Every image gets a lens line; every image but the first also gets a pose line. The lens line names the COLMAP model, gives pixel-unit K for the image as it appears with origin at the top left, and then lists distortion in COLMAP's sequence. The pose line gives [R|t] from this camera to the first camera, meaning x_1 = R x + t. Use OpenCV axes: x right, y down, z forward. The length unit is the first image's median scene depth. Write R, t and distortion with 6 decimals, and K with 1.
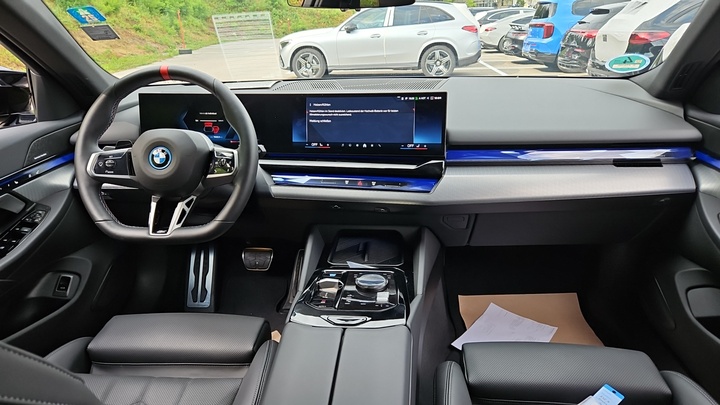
lens RADIAL K [[466.5, 0, 360.7], [0, 466.5, 219.6], [0, 0, 1]] dist [0.001750, -0.000164]
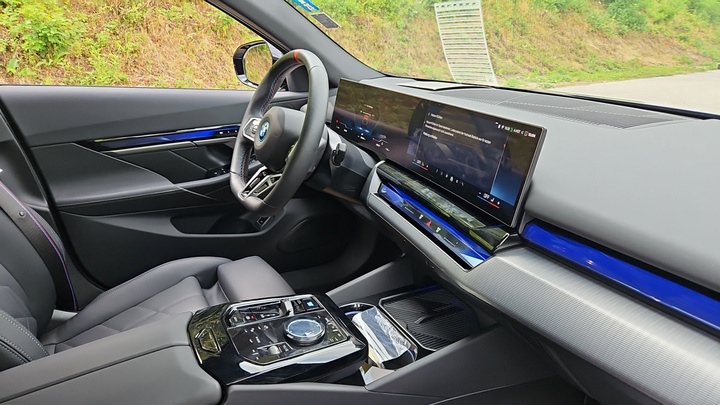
lens RADIAL K [[466.5, 0, 360.7], [0, 466.5, 219.6], [0, 0, 1]] dist [0.001750, -0.000164]
pose [[0.535389, 0.343589, -0.771560, 0.450639], [-0.354169, 0.920650, 0.164222, -0.145521], [0.766761, 0.185340, 0.614594, 0.382962]]
